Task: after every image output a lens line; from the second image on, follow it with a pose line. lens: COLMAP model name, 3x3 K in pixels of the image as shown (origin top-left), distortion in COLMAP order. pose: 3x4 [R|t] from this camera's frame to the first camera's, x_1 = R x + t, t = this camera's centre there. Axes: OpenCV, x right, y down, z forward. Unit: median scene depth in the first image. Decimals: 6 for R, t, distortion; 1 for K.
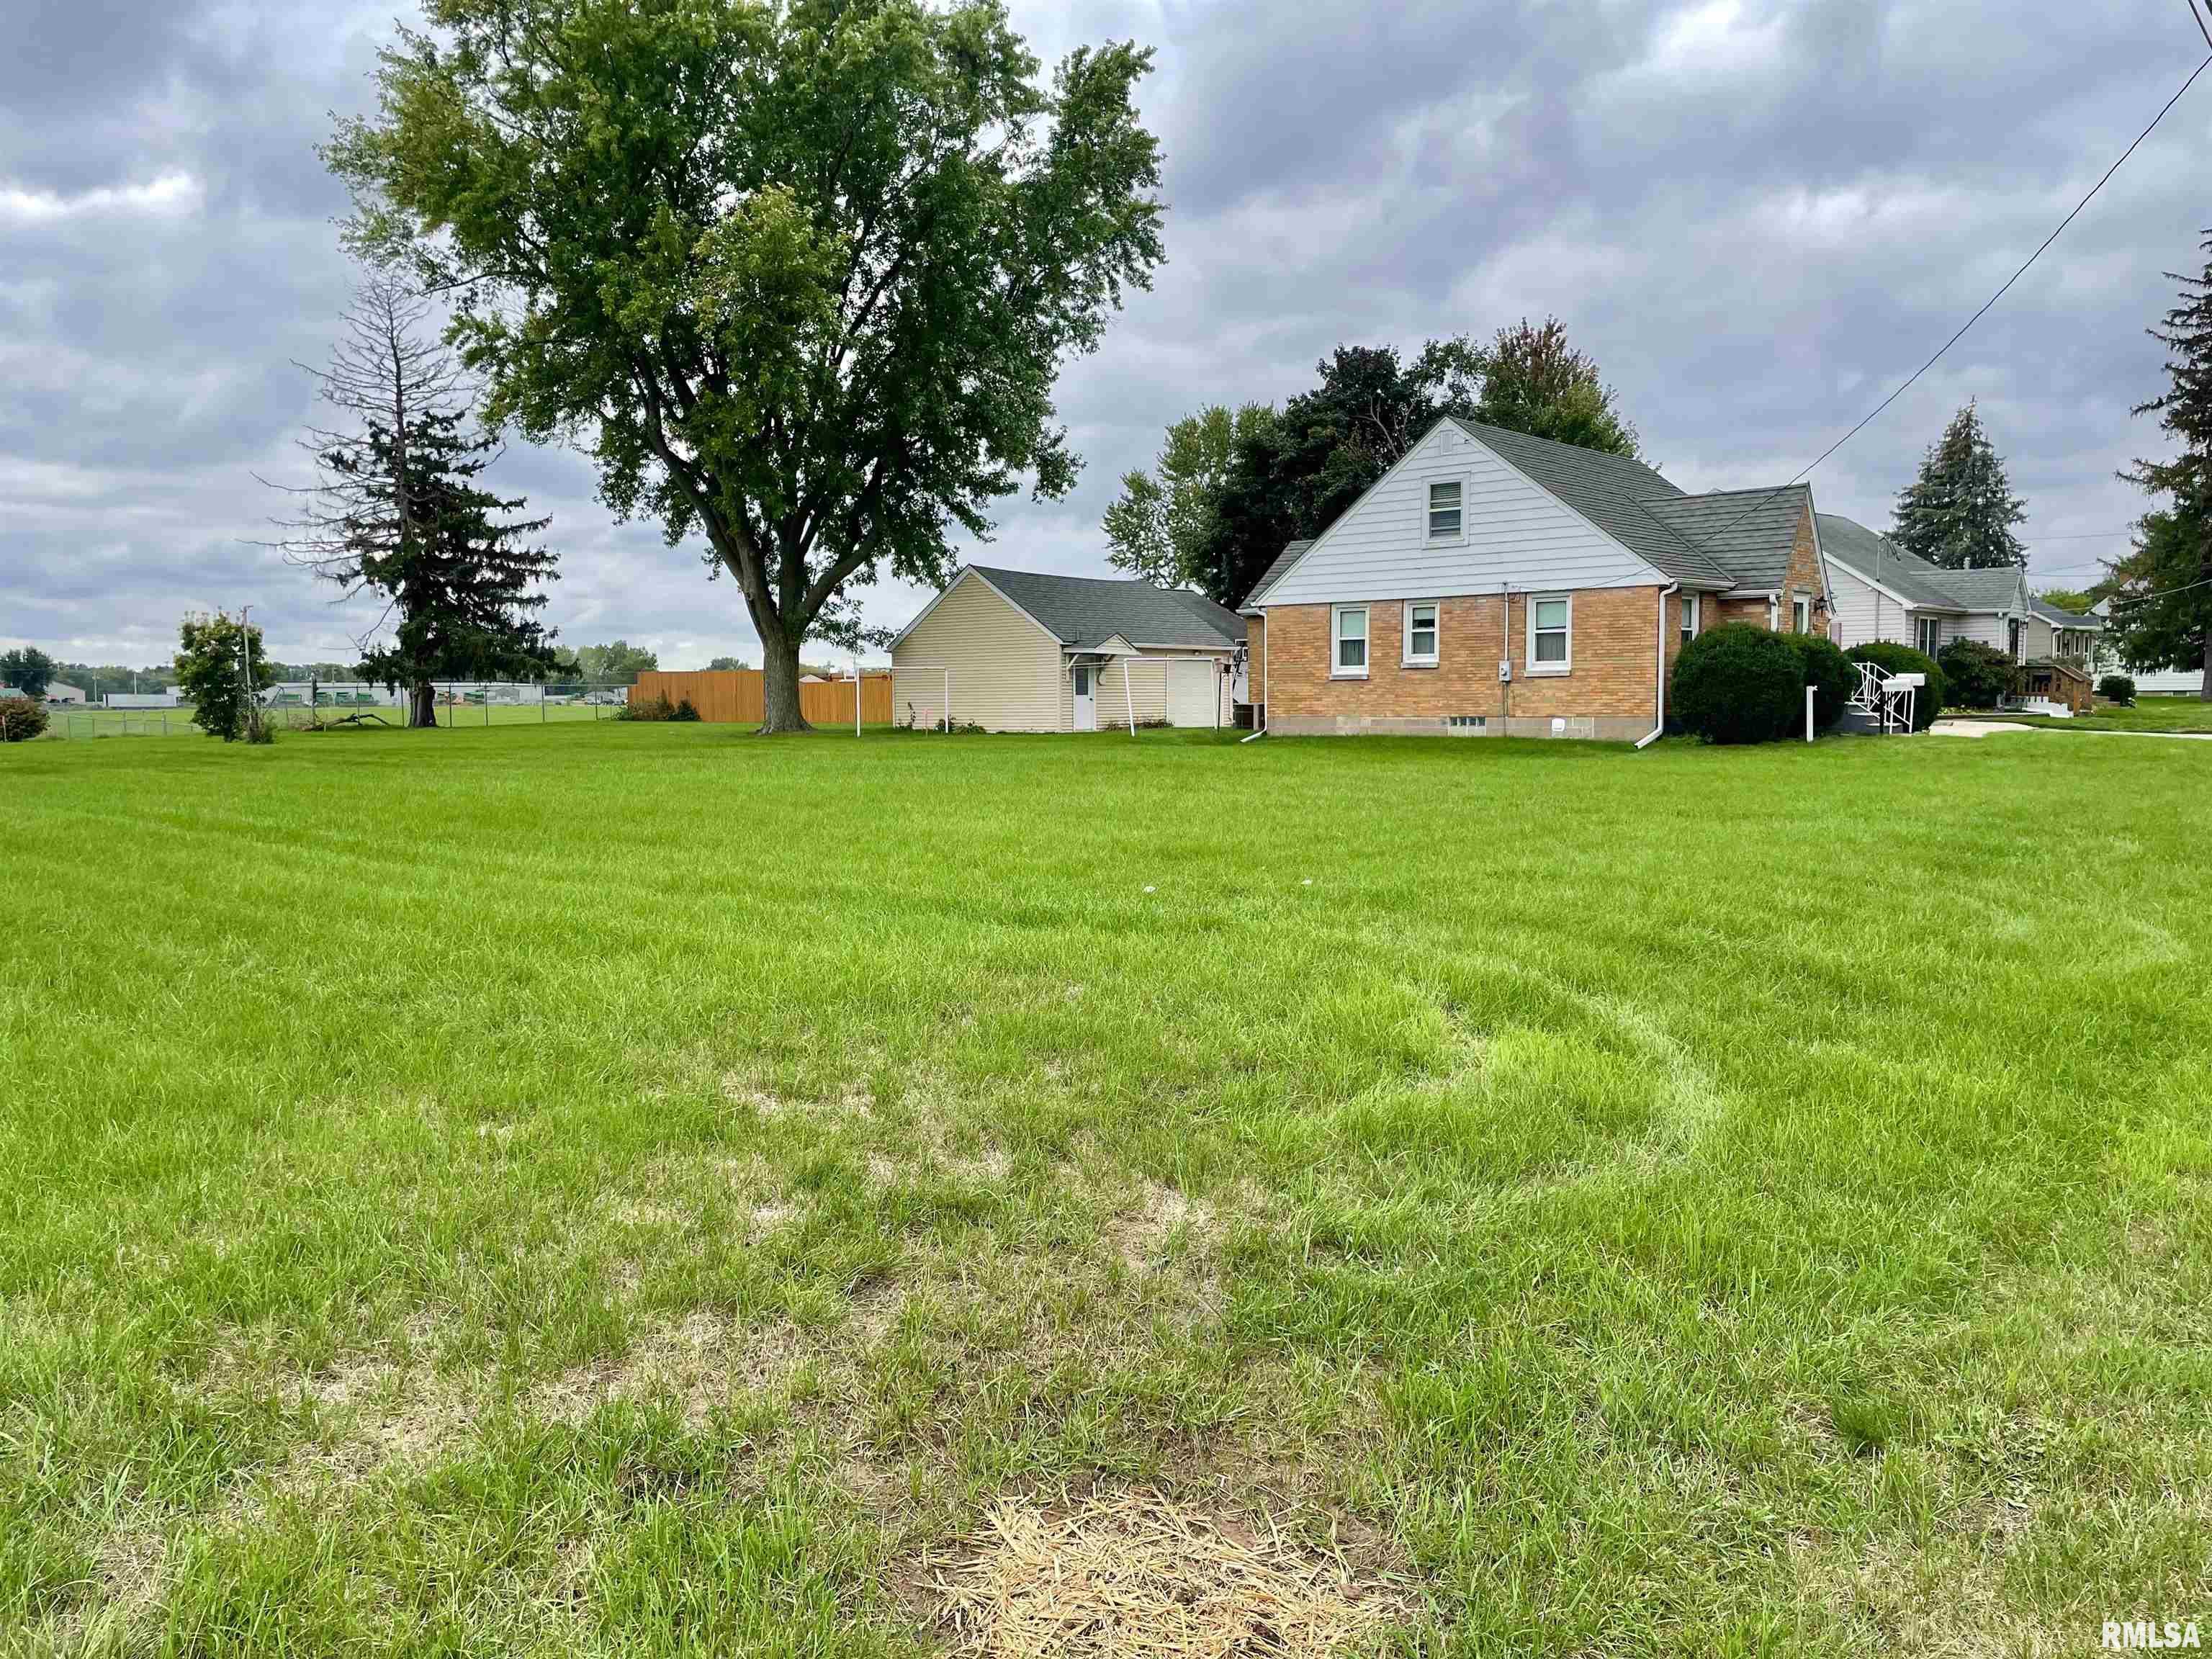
lens RADIAL K [[1687.3, 0, 1111.2], [0, 1687.3, 840.1], [0, 0, 1]] dist [0.061228, -0.001146]
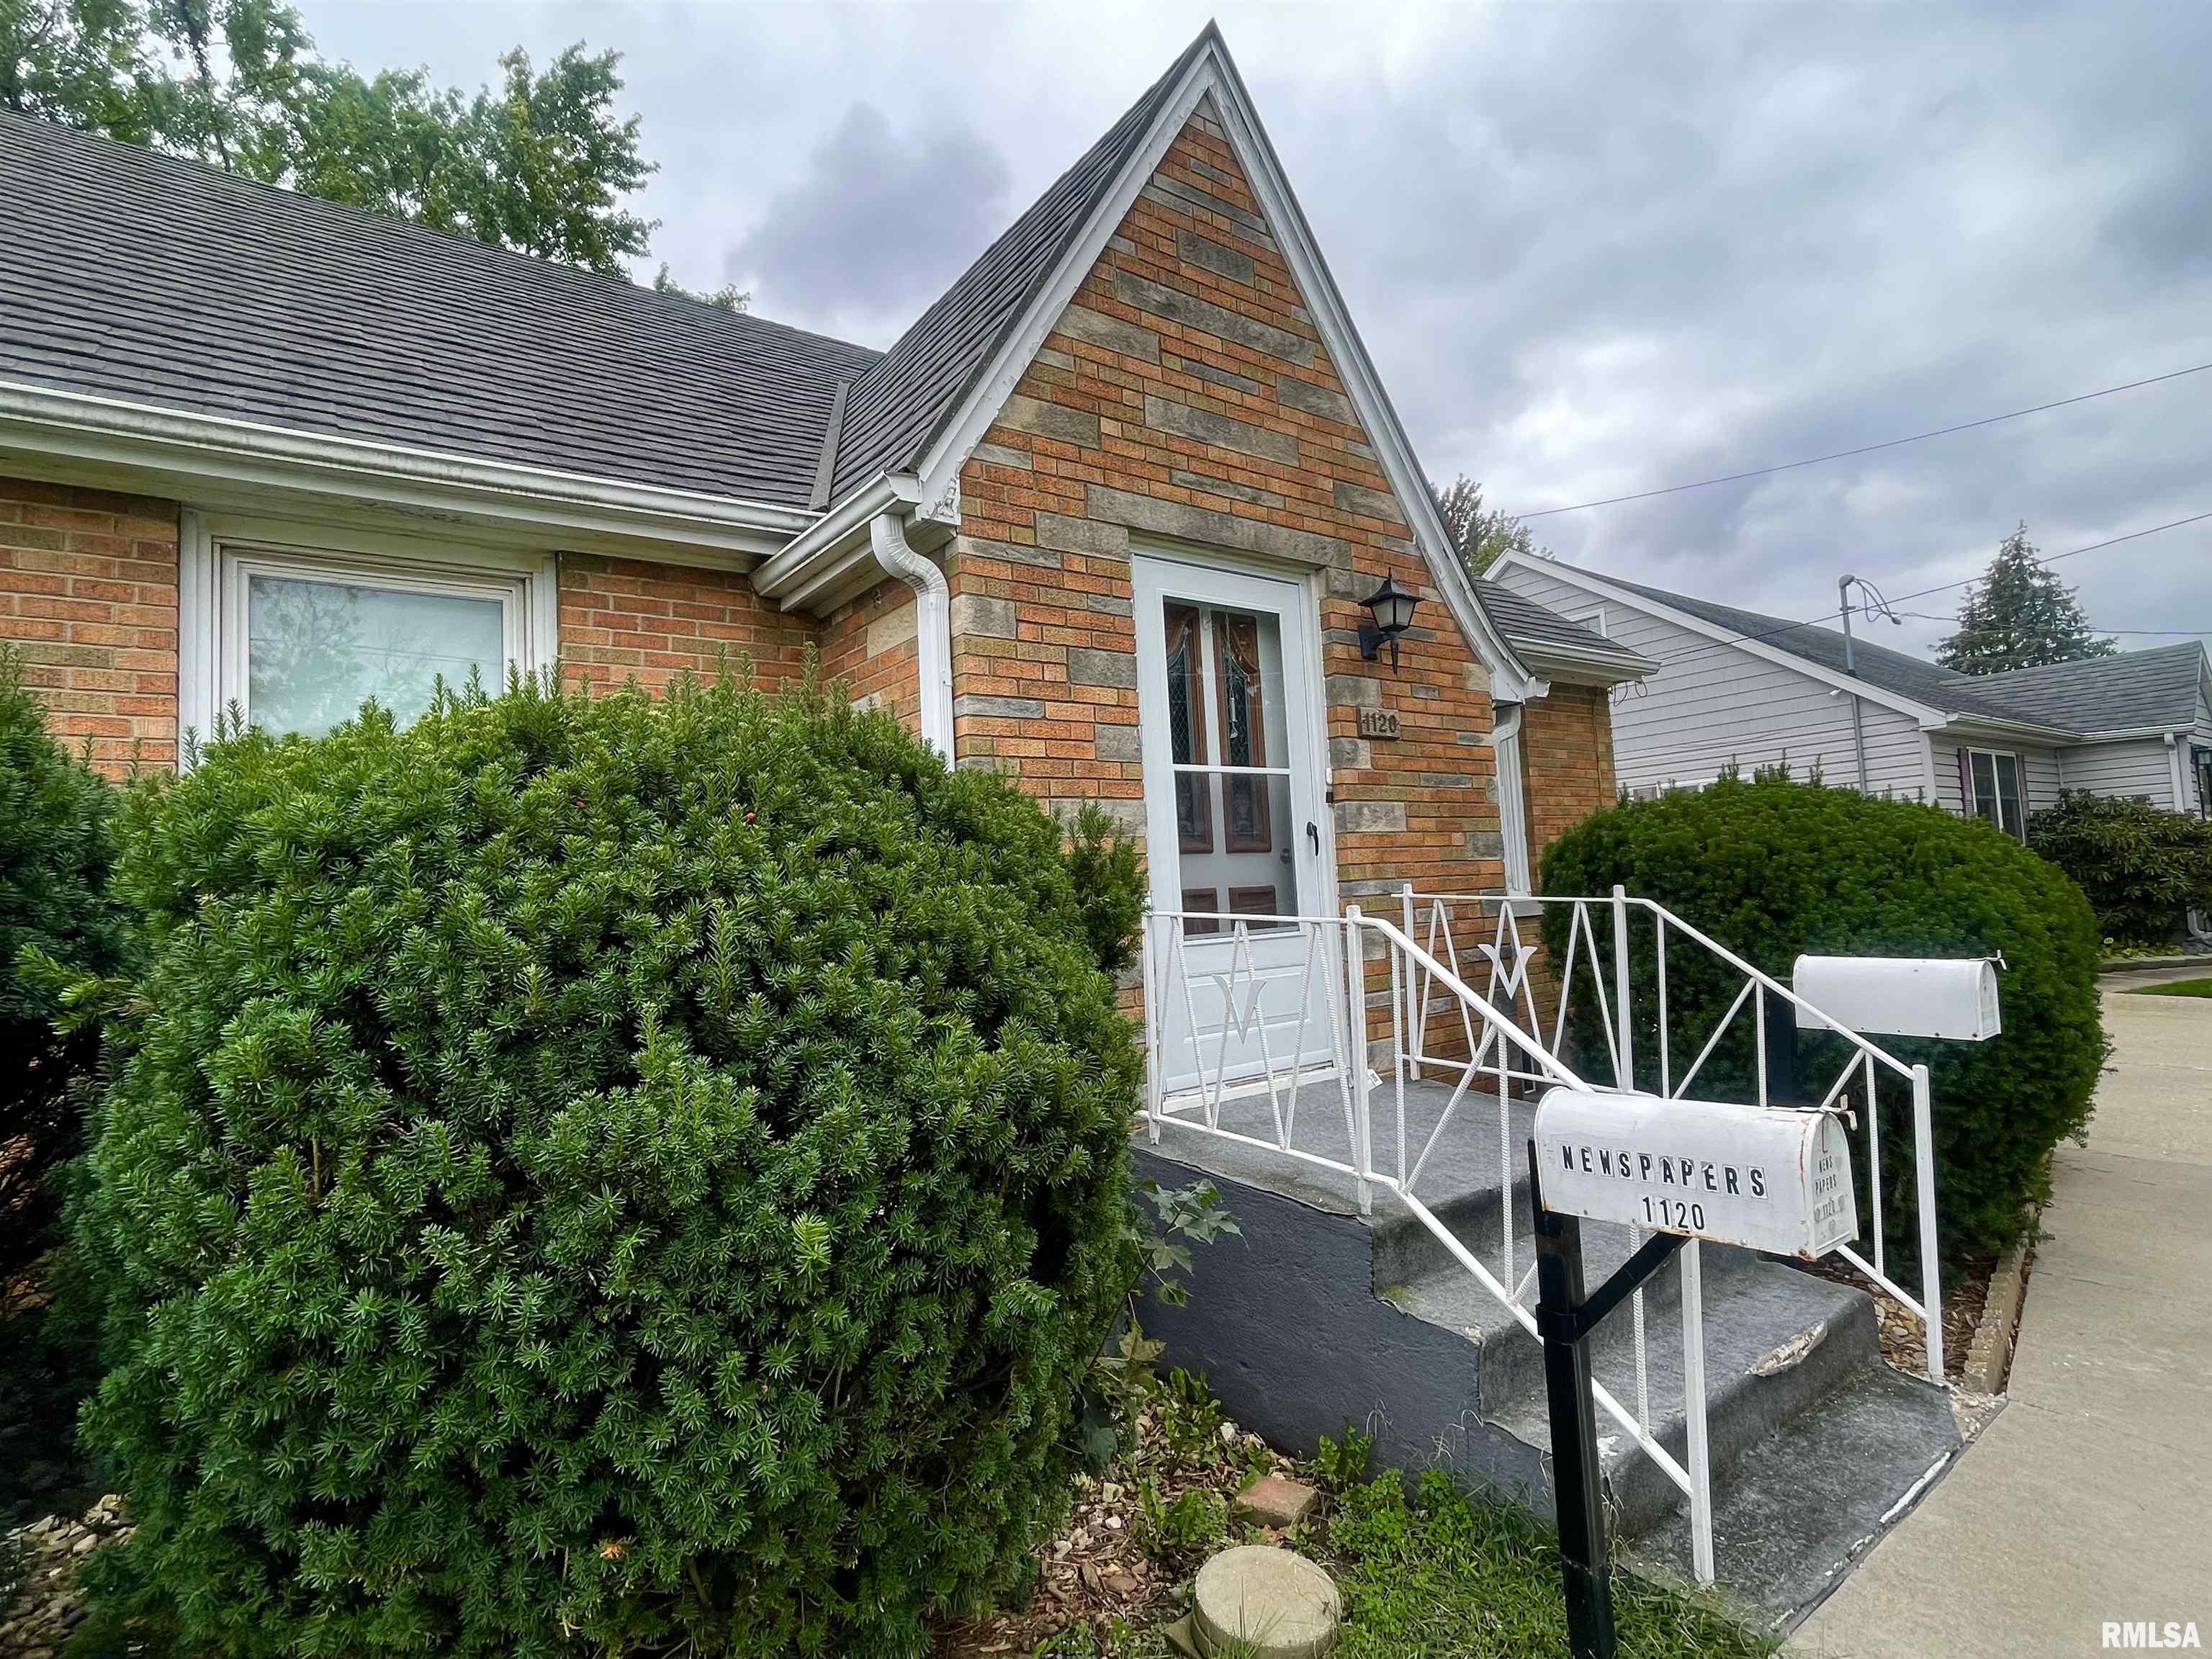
lens RADIAL K [[1064.0, 0, 1091.0], [0, 1064.0, 827.7], [0, 0, 1]] dist [-0.003698, 0.001344]
pose [[0.963472, -0.050915, -0.262924, 0.306547], [0.013486, 0.989740, -0.142241, -0.069430], [0.267468, 0.133500, 0.954274, 0.641695]]
